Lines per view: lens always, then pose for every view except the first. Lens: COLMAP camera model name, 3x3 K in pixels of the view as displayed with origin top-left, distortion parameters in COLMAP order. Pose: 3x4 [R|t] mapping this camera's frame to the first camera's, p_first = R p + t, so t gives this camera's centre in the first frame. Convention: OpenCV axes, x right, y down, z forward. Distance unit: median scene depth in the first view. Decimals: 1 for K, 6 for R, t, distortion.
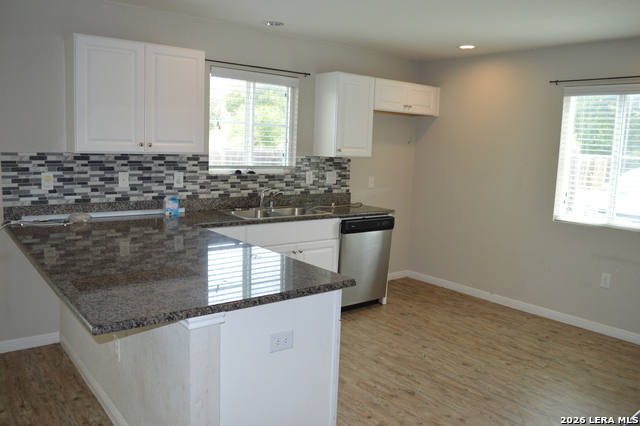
lens RADIAL K [[510.8, 0, 321.4], [0, 510.8, 214.2], [0, 0, 1]] dist [-0.082316, 0.011686]
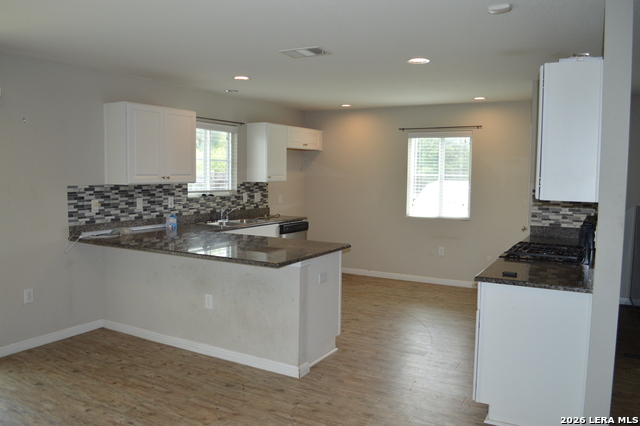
lens RADIAL K [[510.8, 0, 319.4], [0, 510.8, 213.4], [0, 0, 1]] dist [-0.082316, 0.011686]
pose [[0.930029, -0.056030, 0.363189, -0.383873], [0.072417, 0.996872, -0.031651, 0.033072], [-0.360280, 0.055738, 0.931178, -0.398117]]
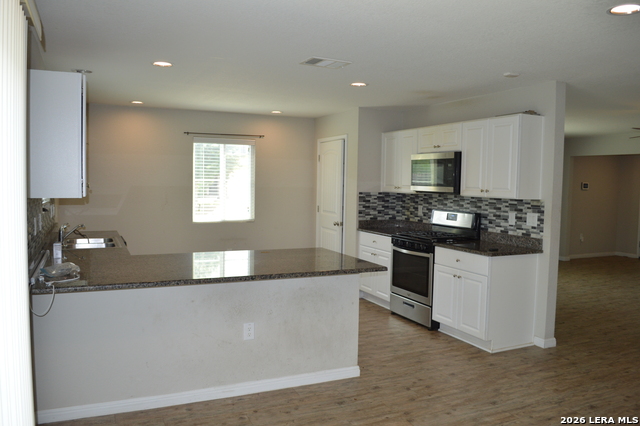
lens RADIAL K [[510.8, 0, 321.8], [0, 510.8, 212.5], [0, 0, 1]] dist [-0.082316, 0.011686]
pose [[0.239045, -0.094073, 0.966441, -0.989920], [0.122721, 0.990242, 0.066035, -0.077055], [-0.963222, 0.102817, 0.248257, 0.245570]]
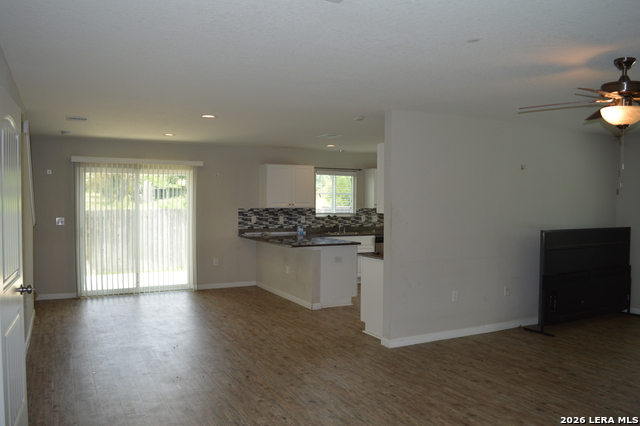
lens RADIAL K [[510.8, 0, 320.3], [0, 510.8, 211.3], [0, 0, 1]] dist [-0.082316, 0.011686]
pose [[0.979946, -0.027867, -0.197306, 0.242757], [0.003921, 0.992677, -0.120732, 0.167992], [0.199226, 0.117537, 0.972879, -1.189510]]
